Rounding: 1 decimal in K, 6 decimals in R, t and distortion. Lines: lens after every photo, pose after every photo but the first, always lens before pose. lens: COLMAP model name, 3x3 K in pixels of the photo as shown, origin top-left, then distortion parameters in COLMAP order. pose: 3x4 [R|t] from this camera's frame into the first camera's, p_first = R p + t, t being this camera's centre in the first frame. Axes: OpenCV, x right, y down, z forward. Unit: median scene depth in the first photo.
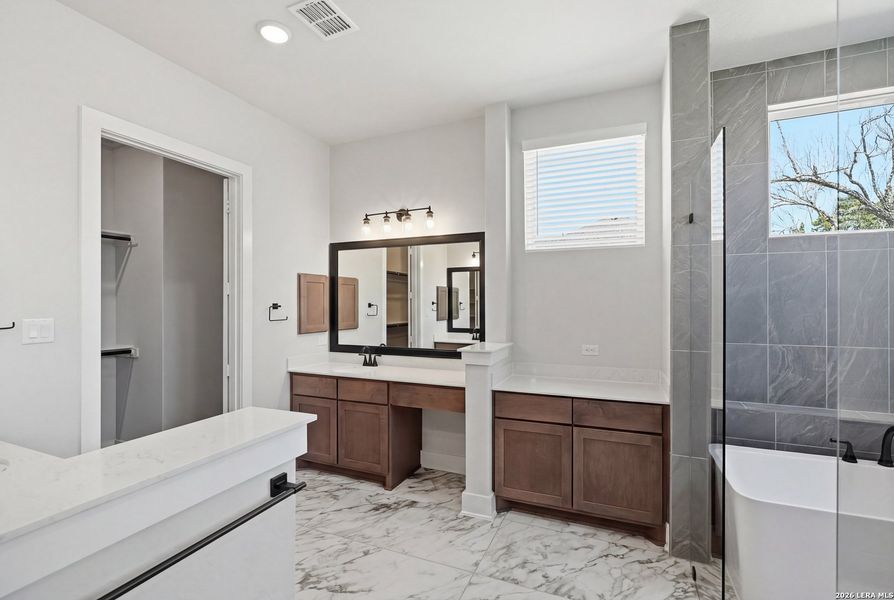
lens RADIAL K [[411.0, 0, 449.3], [0, 411.0, 300.7], [0, 0, 1]] dist [-0.012629, 0.006232]
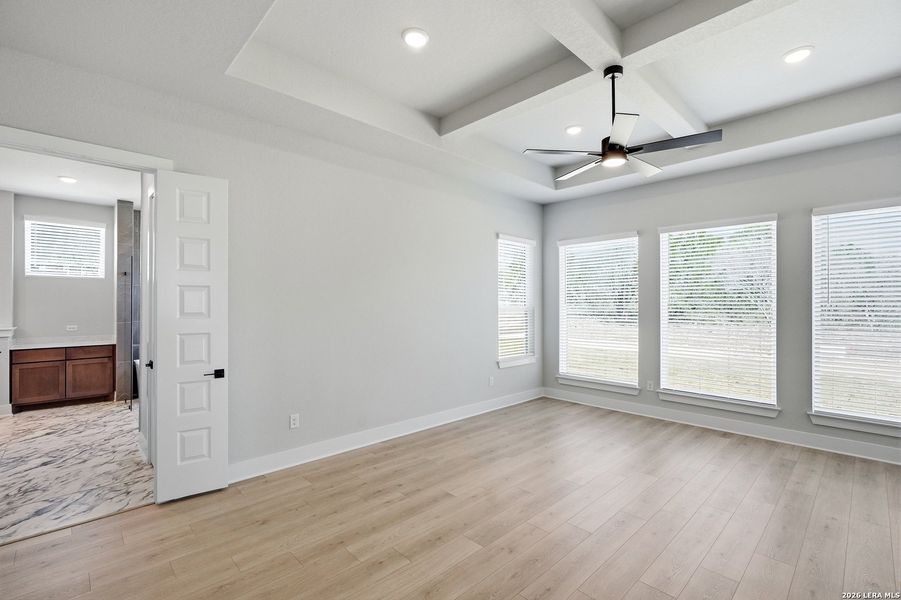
lens RADIAL K [[402.9, 0, 448.5], [0, 402.9, 307.1], [0, 0, 1]] dist [-0.002858, 0.000461]
pose [[0.396363, -0.000916, 0.918093, -0.865625], [-0.009590, 0.999941, 0.005137, -0.011760], [-0.918044, -0.010841, 0.396331, -1.738407]]
